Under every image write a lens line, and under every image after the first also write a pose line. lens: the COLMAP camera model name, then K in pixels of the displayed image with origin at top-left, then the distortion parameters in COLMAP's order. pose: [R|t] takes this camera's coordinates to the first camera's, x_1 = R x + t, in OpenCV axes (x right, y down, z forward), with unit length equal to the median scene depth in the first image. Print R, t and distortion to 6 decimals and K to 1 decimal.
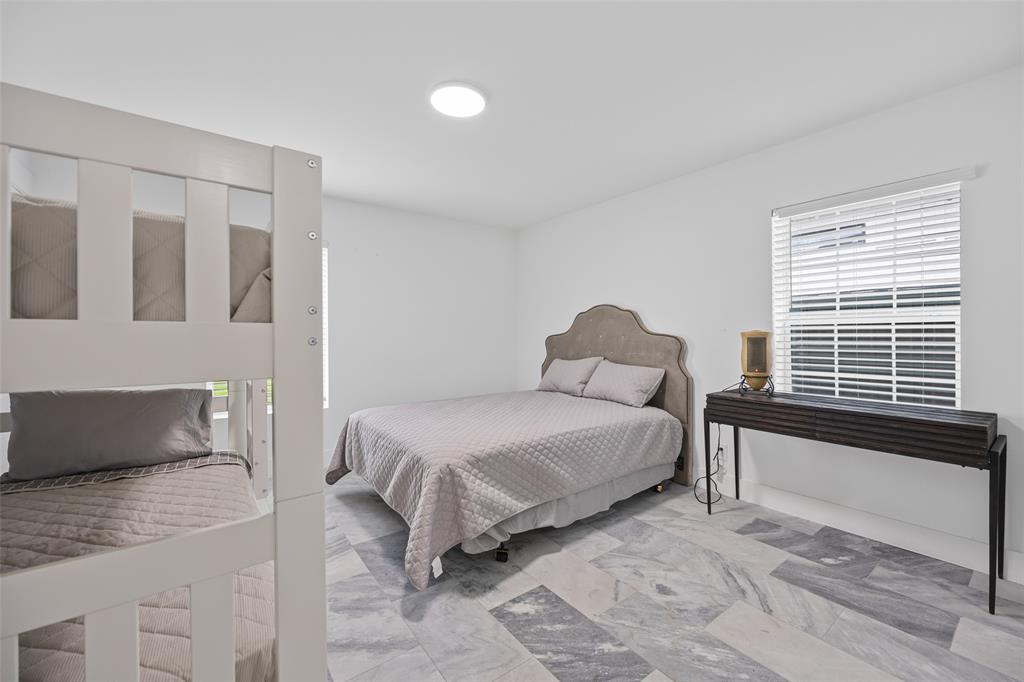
lens RADIAL K [[410.8, 0, 515.6], [0, 410.8, 338.9], [0, 0, 1]] dist [-0.010751, 0.000099]
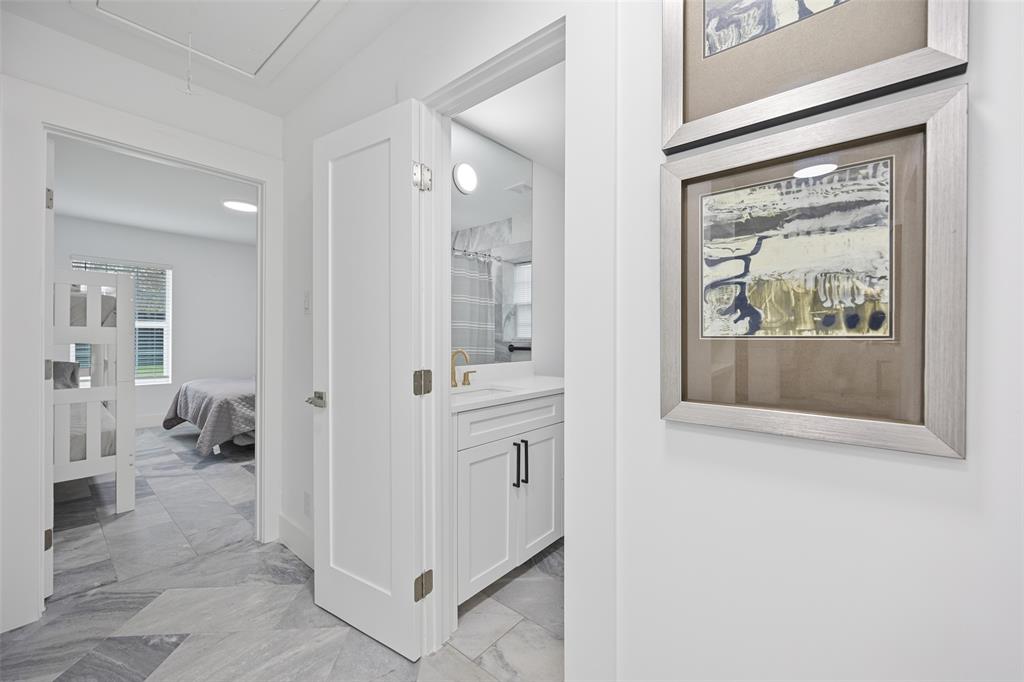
lens RADIAL K [[410.8, 0, 515.6], [0, 410.8, 338.9], [0, 0, 1]] dist [-0.010751, 0.000099]
pose [[0.976550, 0.010286, 0.215047, 0.751207], [-0.010154, 0.999947, -0.001718, 0.011353], [-0.215053, -0.000506, 0.976602, -1.176825]]
